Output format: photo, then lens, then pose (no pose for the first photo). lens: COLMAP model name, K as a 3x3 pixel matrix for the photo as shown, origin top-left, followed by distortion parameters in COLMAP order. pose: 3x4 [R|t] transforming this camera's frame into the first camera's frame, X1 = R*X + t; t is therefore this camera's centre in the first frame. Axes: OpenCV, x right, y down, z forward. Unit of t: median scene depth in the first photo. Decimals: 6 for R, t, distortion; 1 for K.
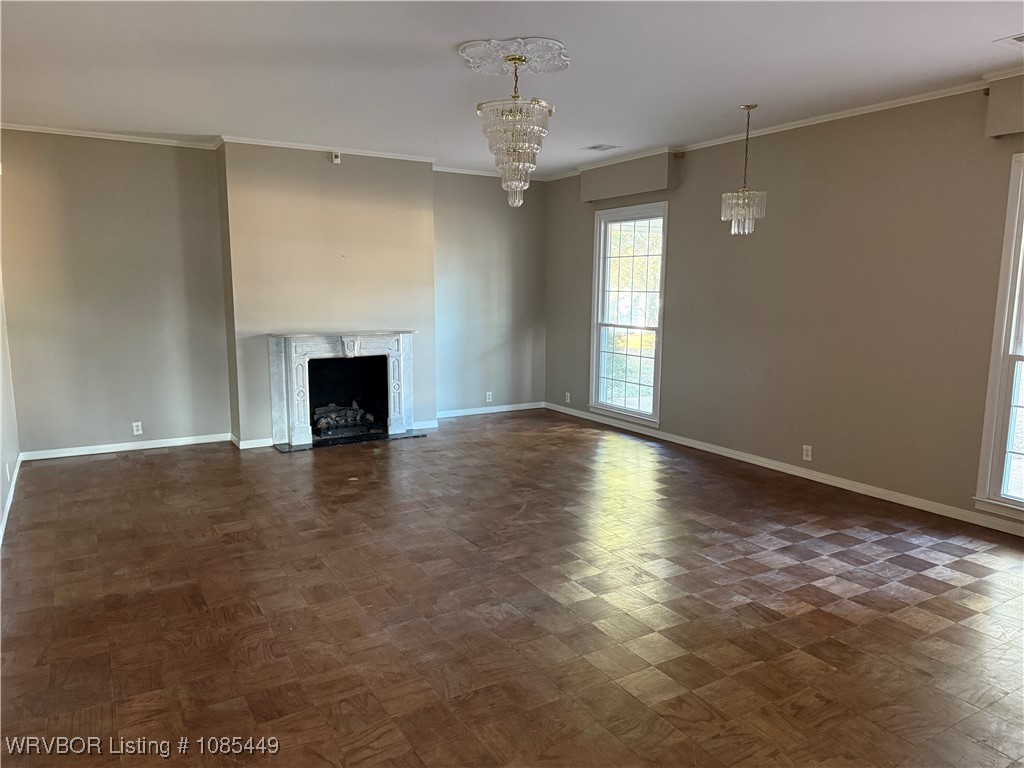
lens RADIAL K [[721.9, 0, 517.6], [0, 721.9, 382.2], [0, 0, 1]] dist [0.053993, -0.013623]
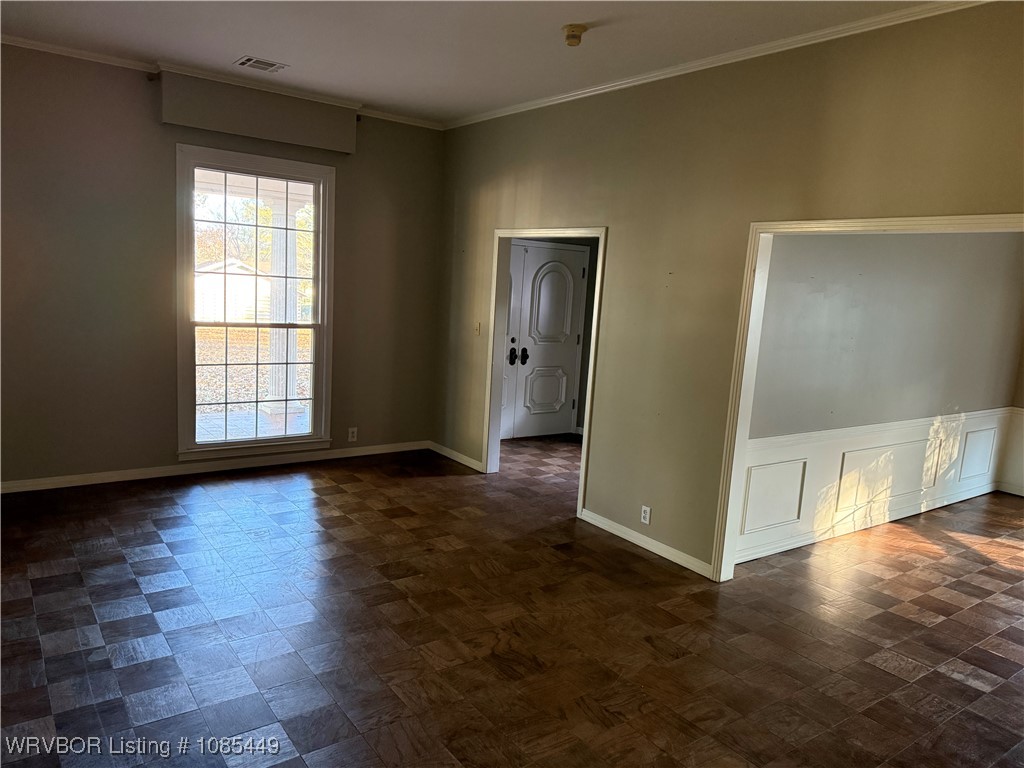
lens RADIAL K [[721.9, 0, 516.5], [0, 721.9, 390.6], [0, 0, 1]] dist [0.053993, -0.013623]
pose [[-0.079413, -0.166678, 0.982808, -0.509028], [0.070160, 0.982542, 0.172302, -0.092379], [-0.994370, 0.082637, -0.066333, 0.567426]]
